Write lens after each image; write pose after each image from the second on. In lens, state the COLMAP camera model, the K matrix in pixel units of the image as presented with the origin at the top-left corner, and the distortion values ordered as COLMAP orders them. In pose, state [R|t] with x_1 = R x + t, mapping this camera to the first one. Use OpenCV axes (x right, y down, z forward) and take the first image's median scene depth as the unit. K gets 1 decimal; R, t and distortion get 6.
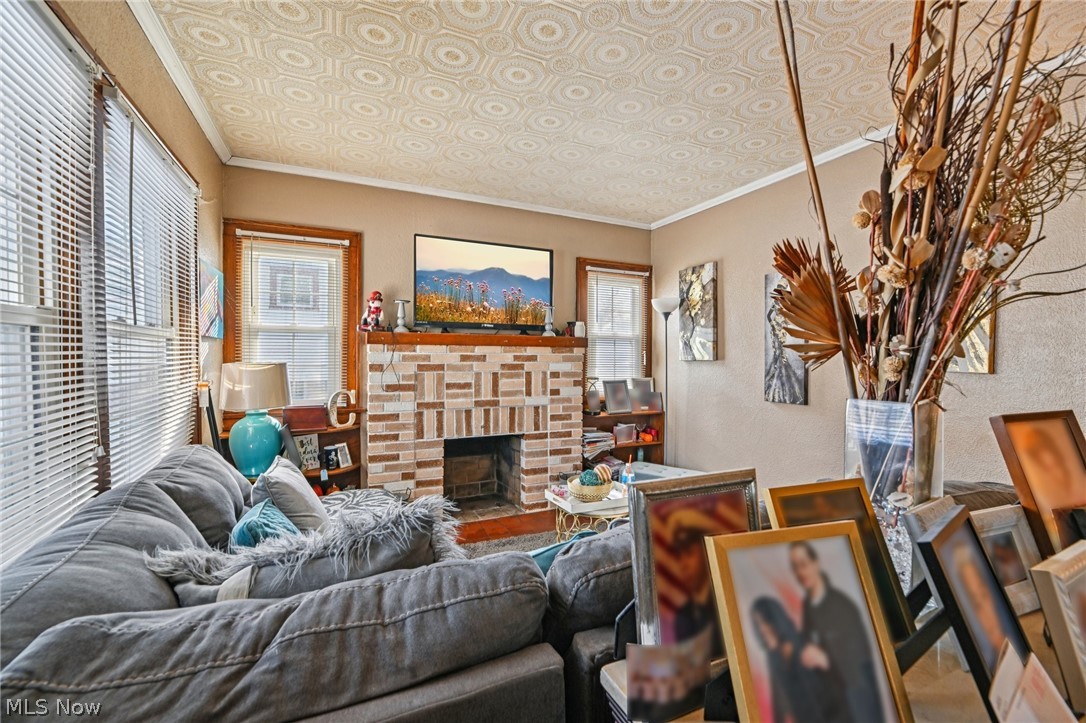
lens RADIAL K [[467.8, 0, 554.8], [0, 467.8, 358.8], [0, 0, 1]] dist [0.002804, -0.003152]
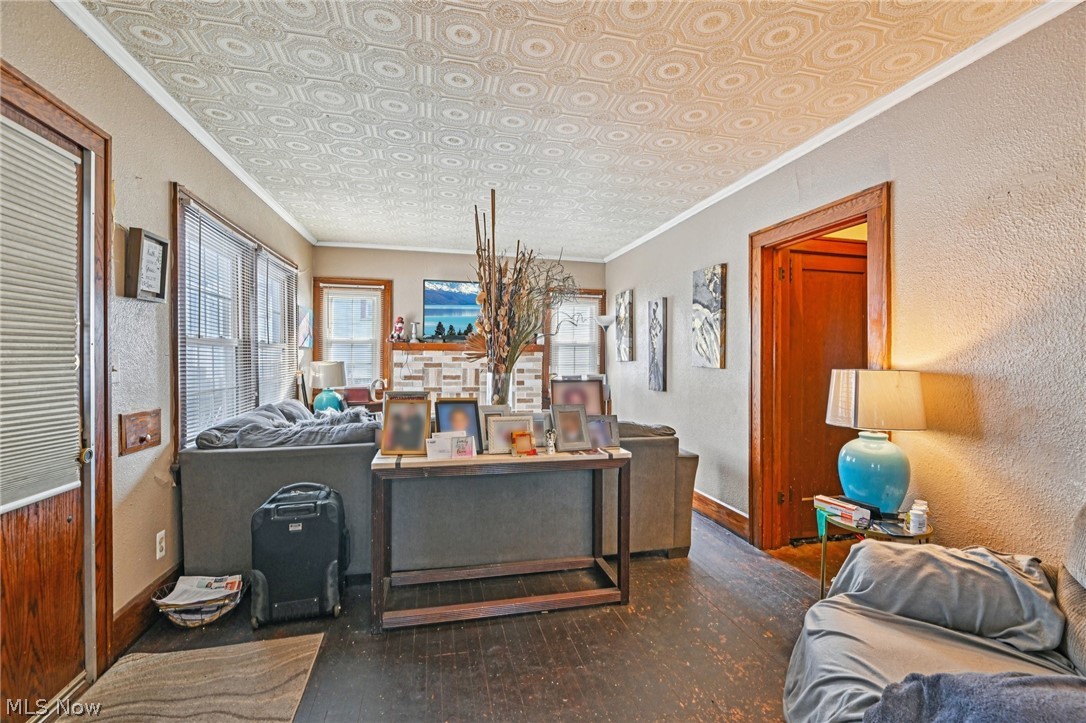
lens RADIAL K [[467.8, 0, 547.9], [0, 467.8, 357.4], [0, 0, 1]] dist [0.002804, -0.003152]
pose [[0.981822, -0.000376, -0.189806, 0.398763], [-0.001633, 0.999944, -0.010427, 0.008255], [0.189799, 0.010548, 0.981766, -0.447470]]
